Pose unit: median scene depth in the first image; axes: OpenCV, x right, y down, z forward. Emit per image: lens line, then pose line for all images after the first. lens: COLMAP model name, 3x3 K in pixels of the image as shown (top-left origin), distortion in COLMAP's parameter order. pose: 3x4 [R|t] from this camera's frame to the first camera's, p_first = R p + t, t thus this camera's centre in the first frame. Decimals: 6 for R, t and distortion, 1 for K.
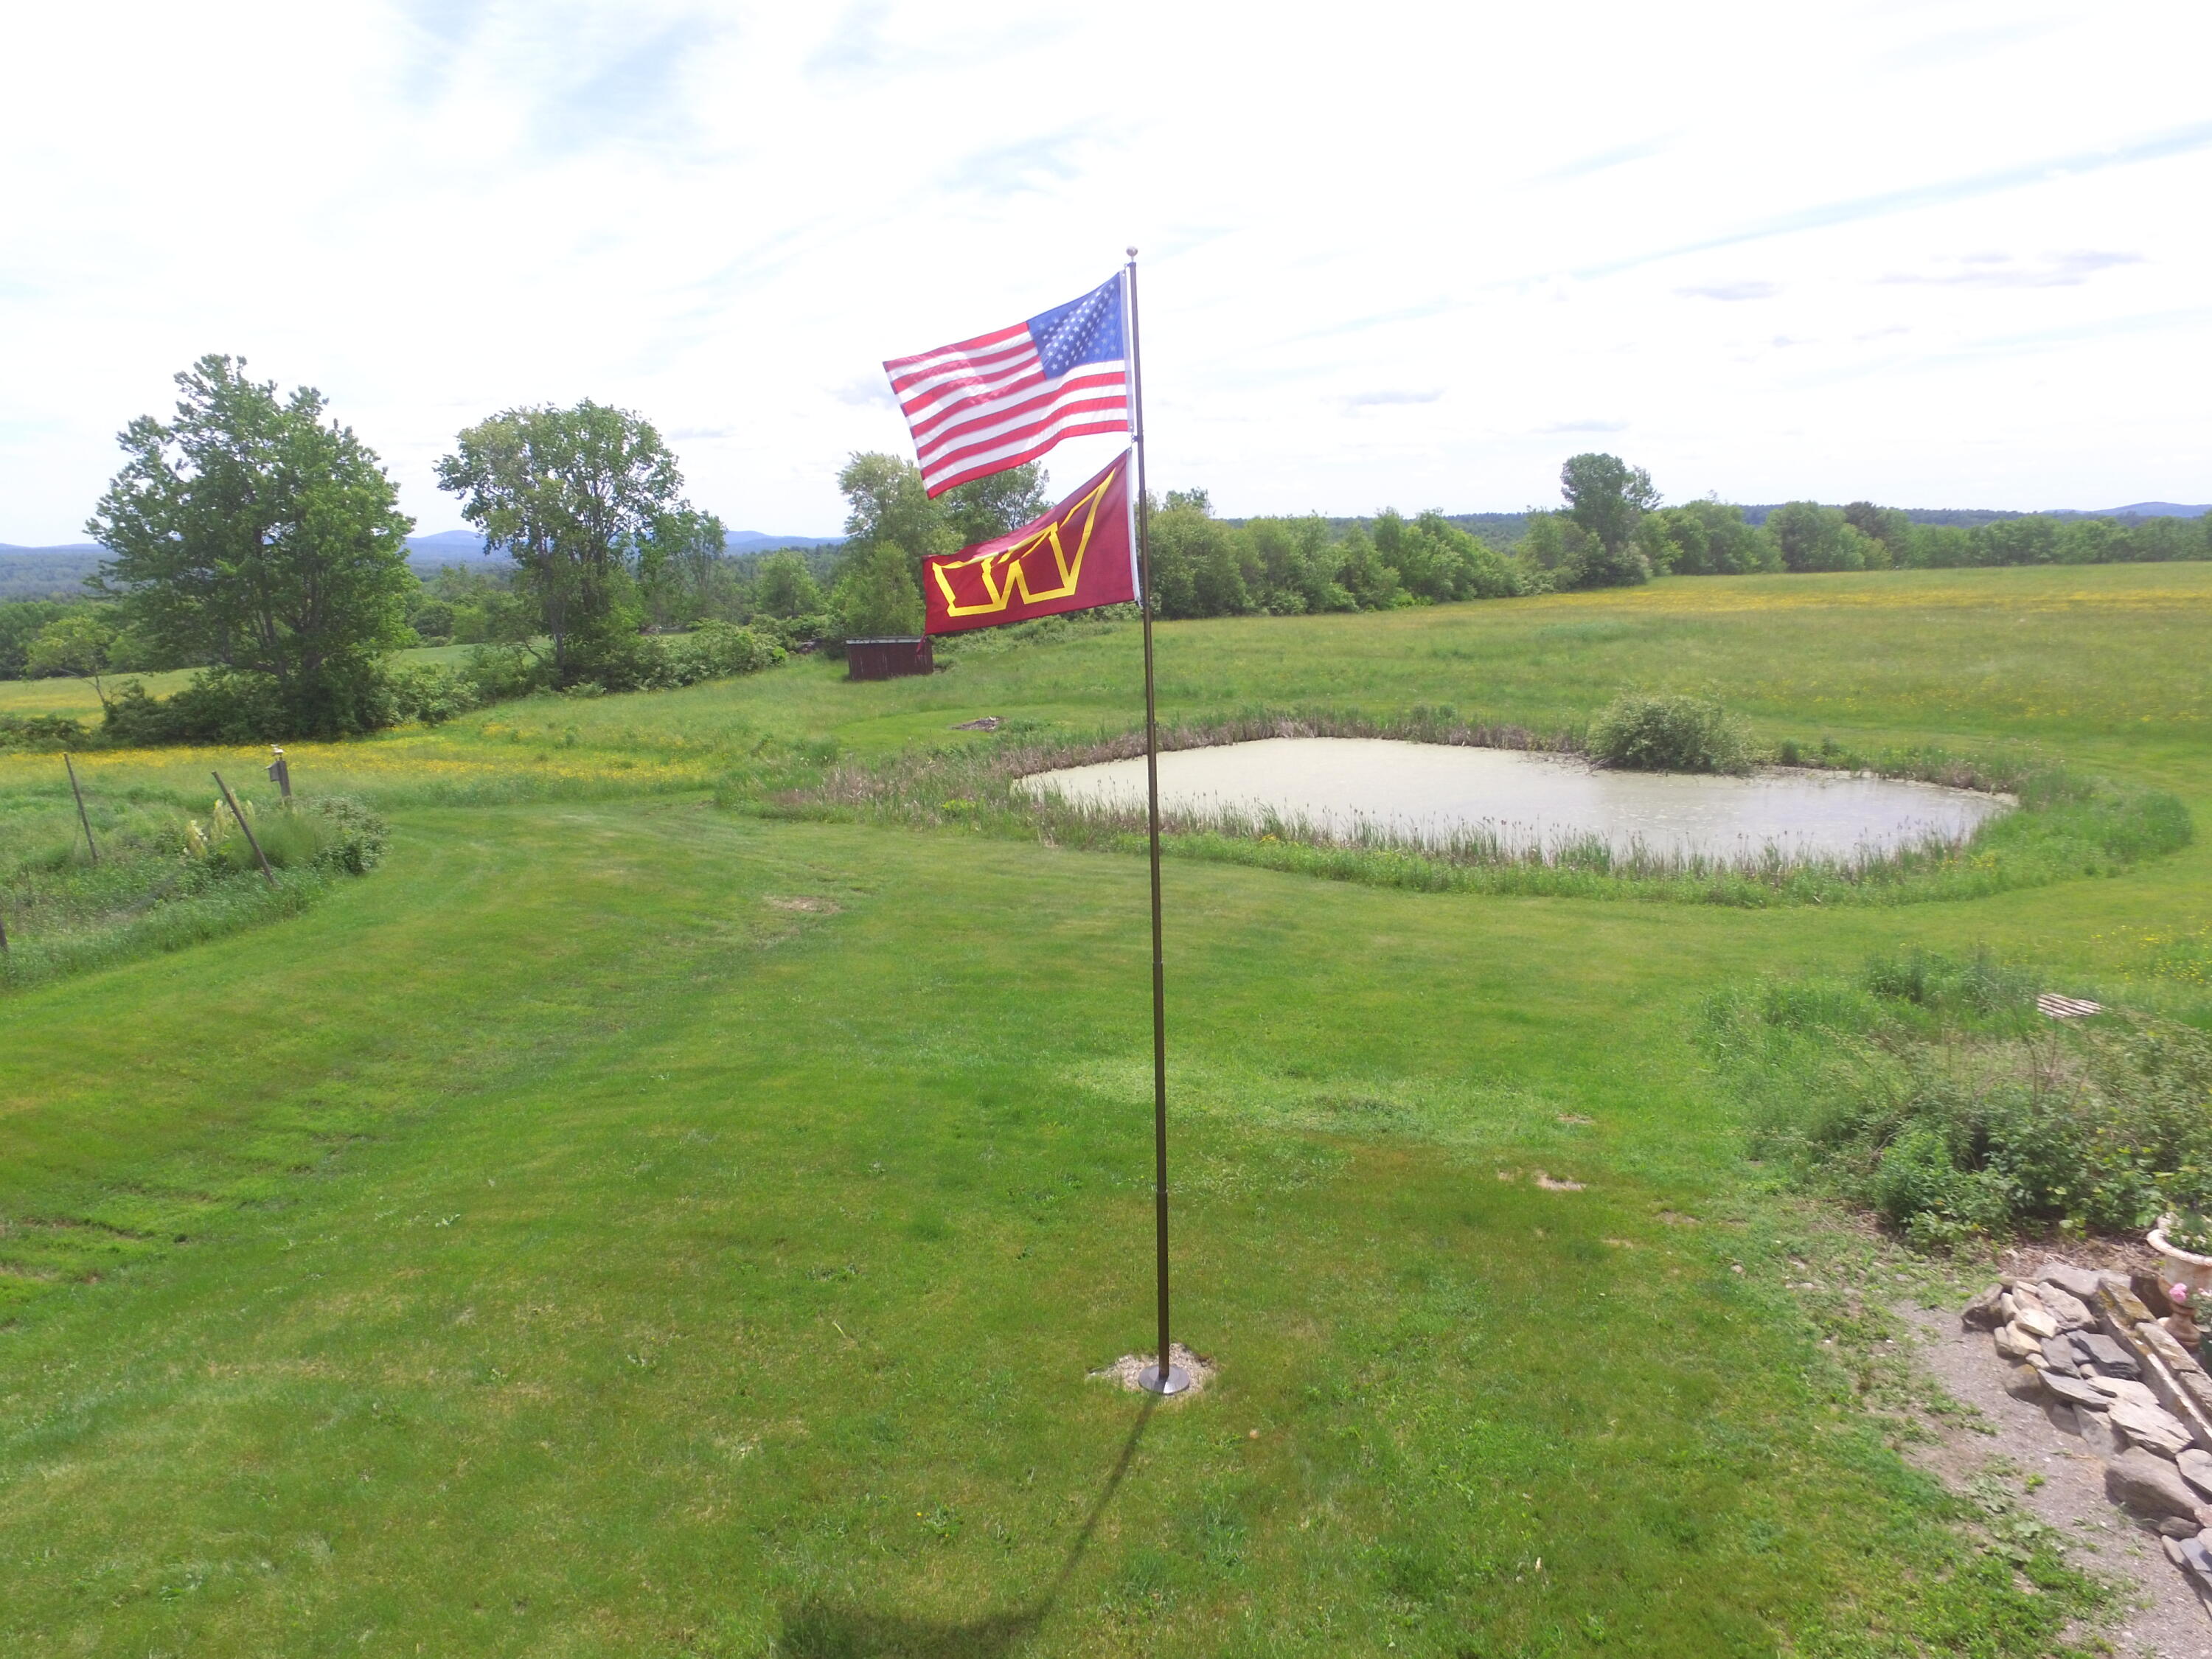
lens RADIAL K [[1473.7, 0, 1123.4], [0, 1473.7, 818.6], [0, 0, 1]] dist [0.002537, -0.004044]
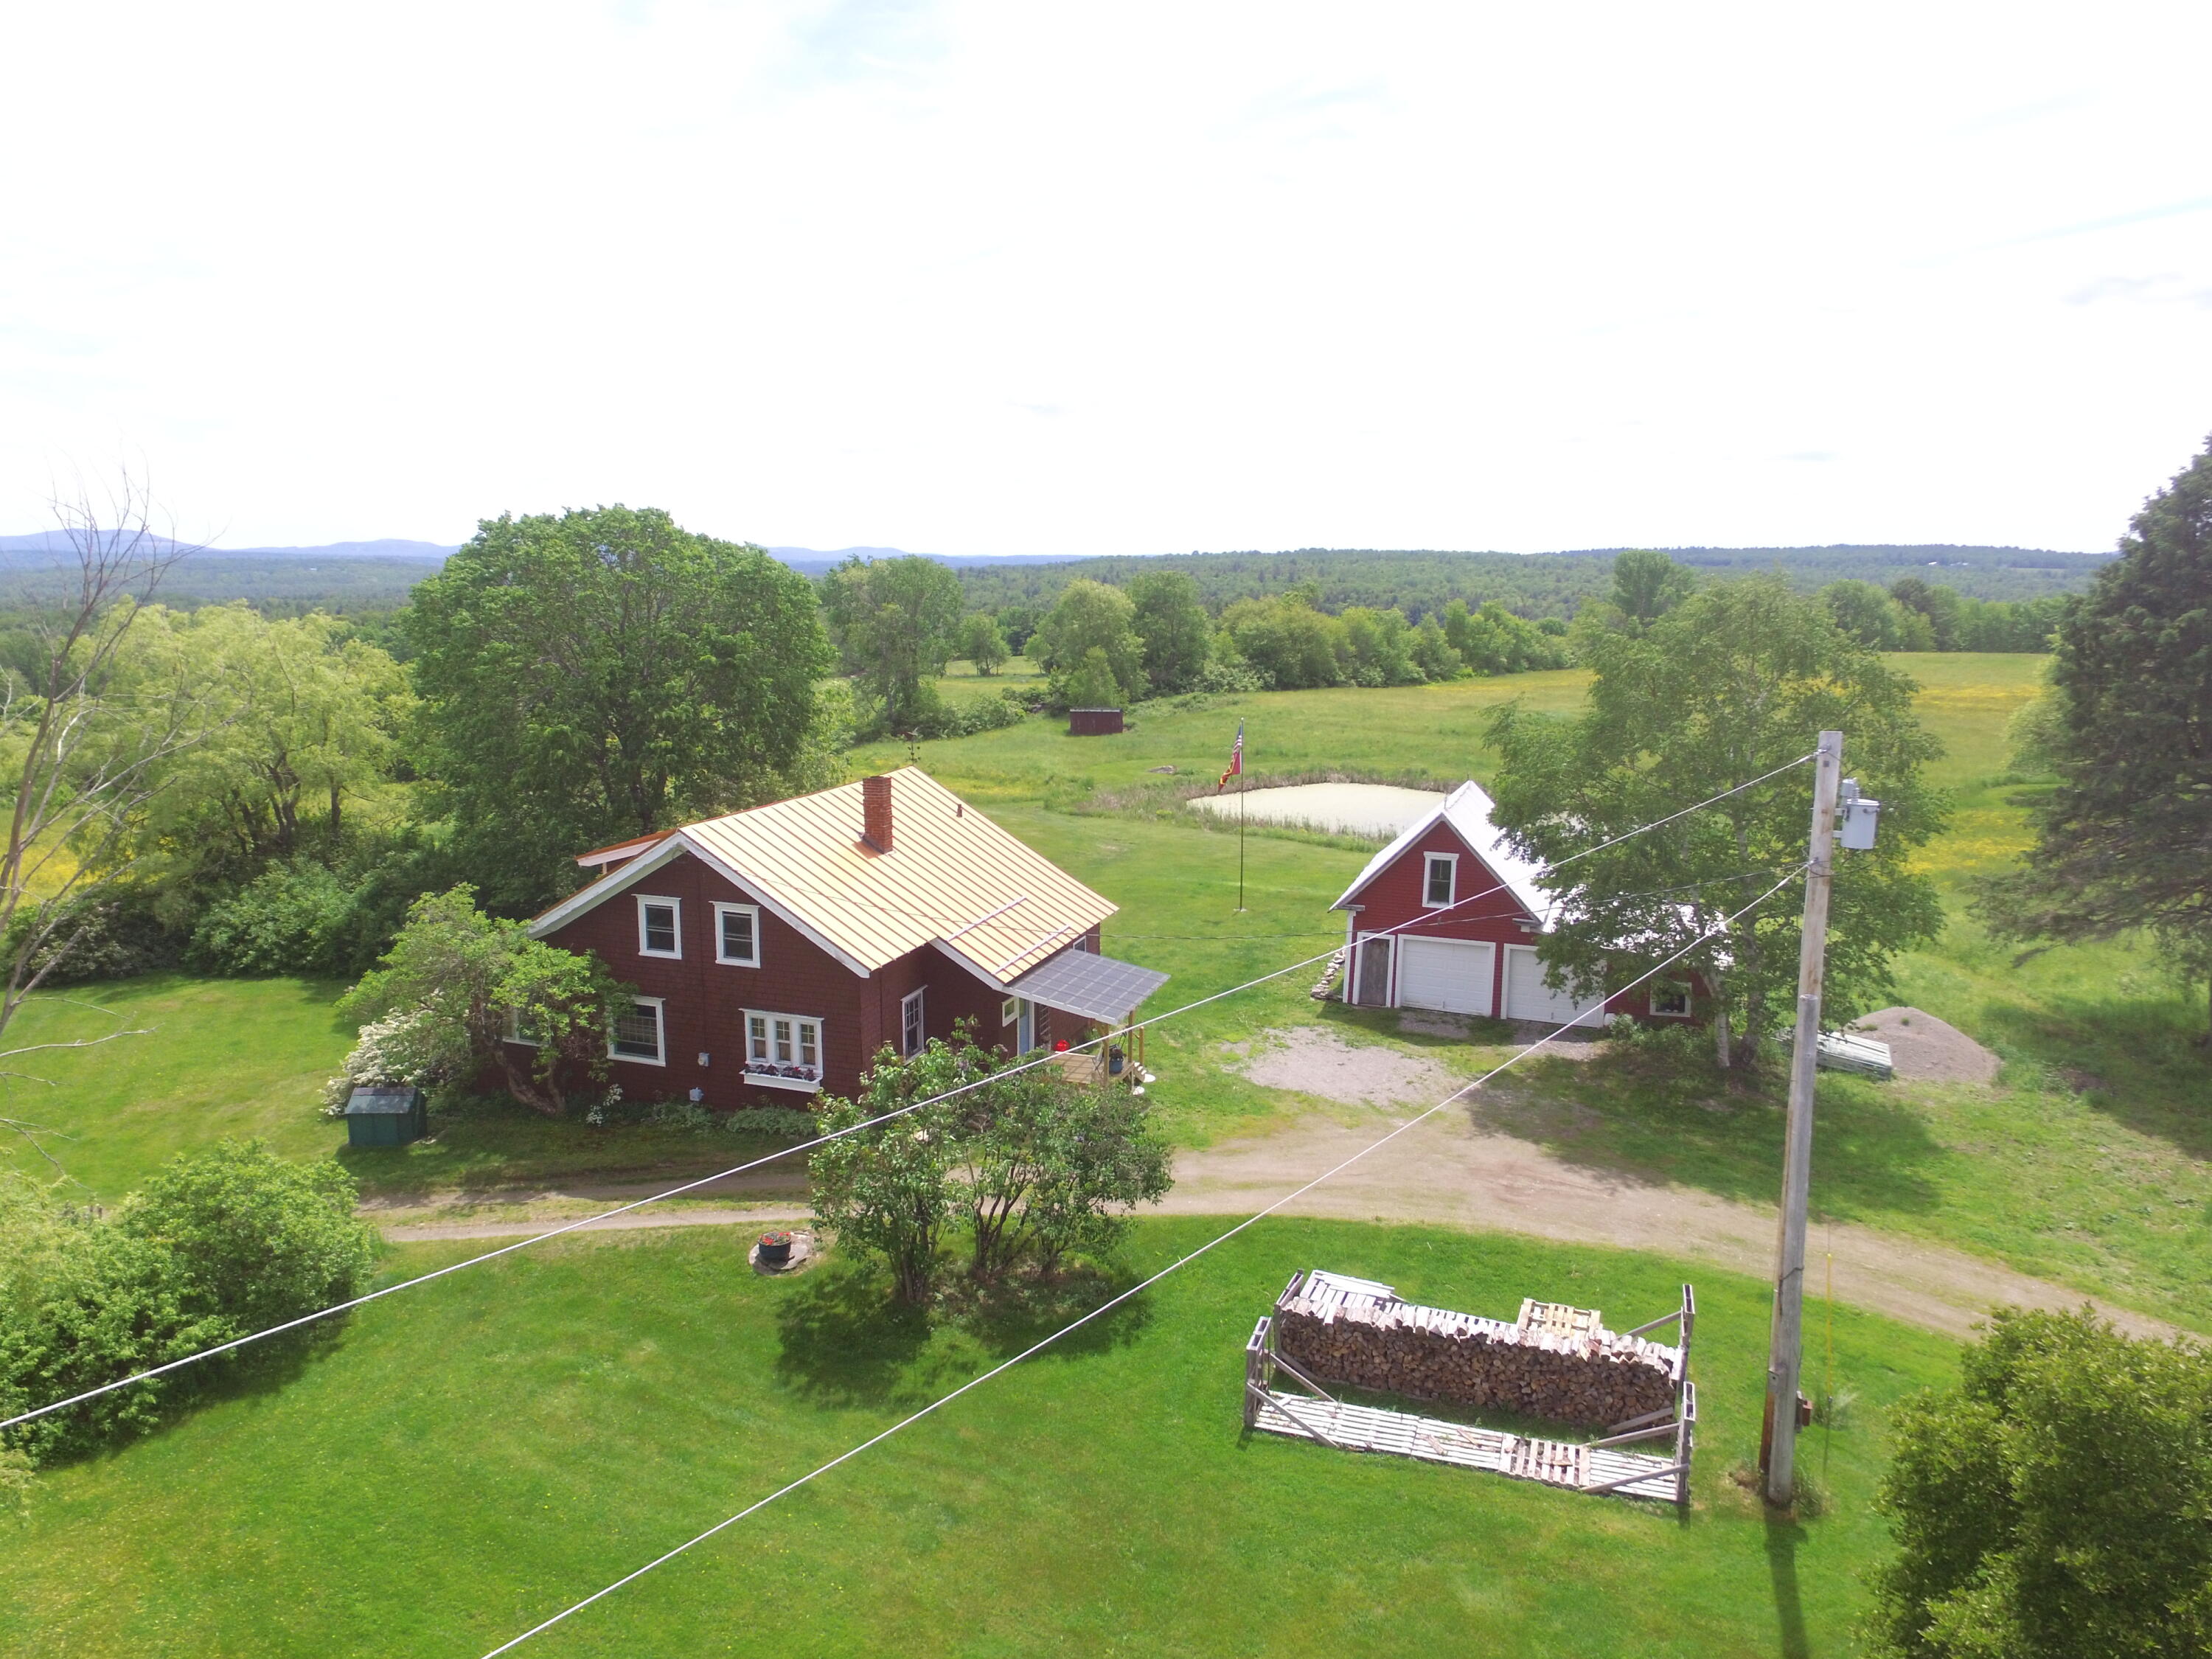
lens RADIAL K [[1477.3, 0, 1125.0], [0, 1477.3, 826.4], [0, 0, 1]] dist [-0.003178, 0.000449]
pose [[0.996001, 0.034152, -0.082551, 0.006378], [-0.034961, 0.999354, -0.008376, 0.017743], [0.082212, 0.011229, 0.996552, -0.648316]]
